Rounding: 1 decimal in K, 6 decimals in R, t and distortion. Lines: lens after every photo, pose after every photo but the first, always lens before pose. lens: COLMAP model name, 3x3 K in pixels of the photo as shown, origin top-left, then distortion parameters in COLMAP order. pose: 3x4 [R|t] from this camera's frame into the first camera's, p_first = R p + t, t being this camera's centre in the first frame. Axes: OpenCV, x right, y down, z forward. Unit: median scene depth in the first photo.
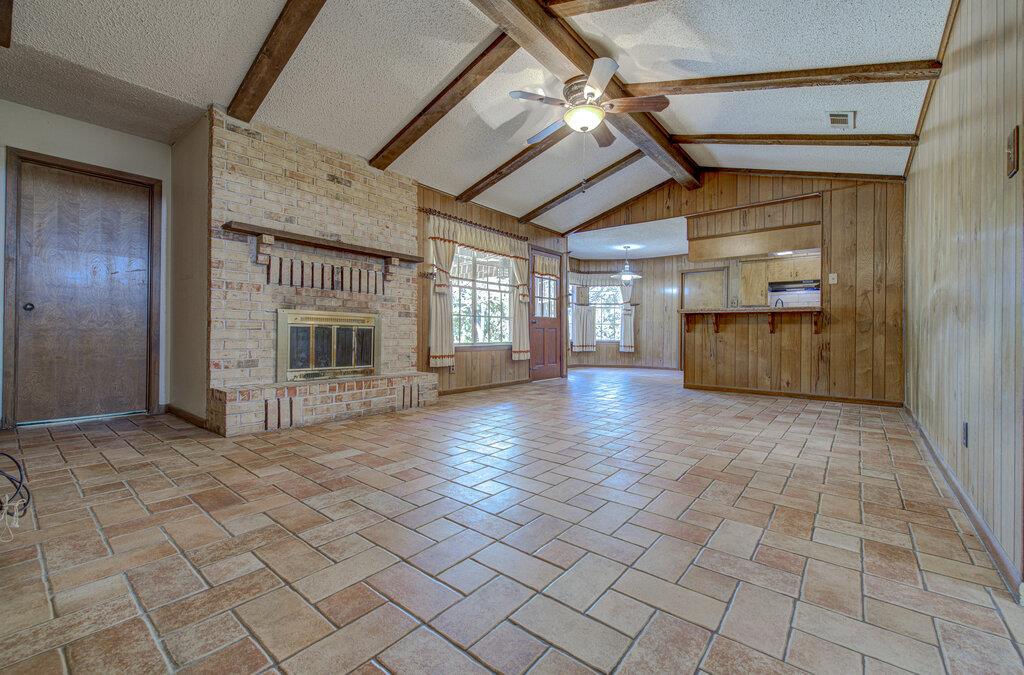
lens RADIAL K [[415.1, 0, 522.5], [0, 415.1, 332.8], [0, 0, 1]] dist [-0.000464, -0.000043]
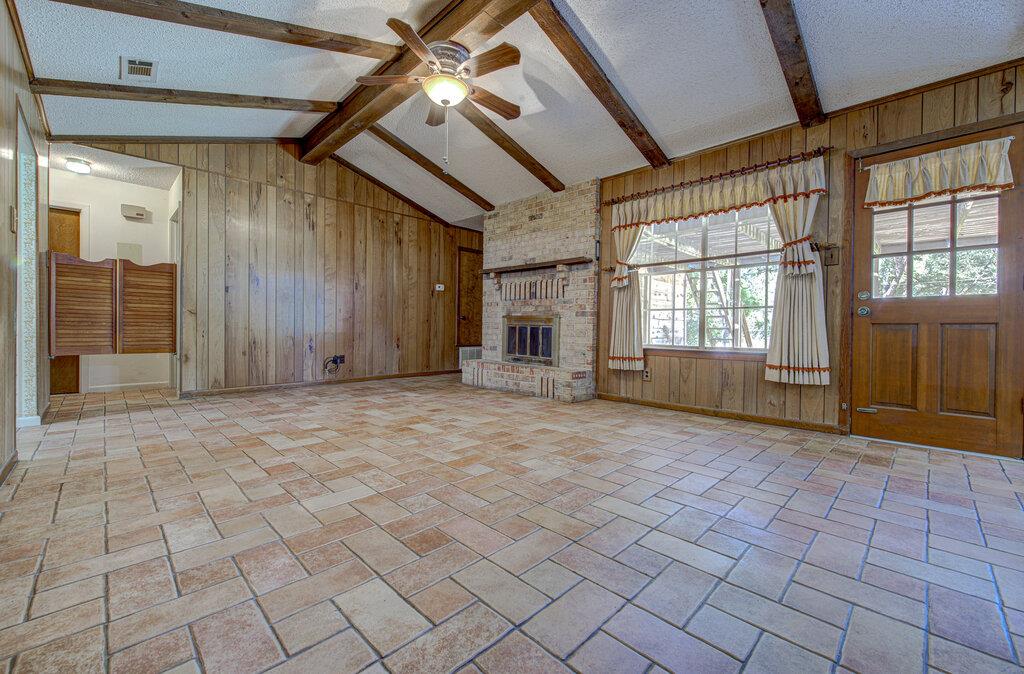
lens RADIAL K [[415.1, 0, 522.5], [0, 415.1, 332.3], [0, 0, 1]] dist [-0.000464, -0.000043]
pose [[-0.103117, -0.000076, -0.994669, 0.857127], [-0.011200, 0.999937, 0.001085, 0.003496], [0.994606, 0.011252, -0.103111, 1.054048]]
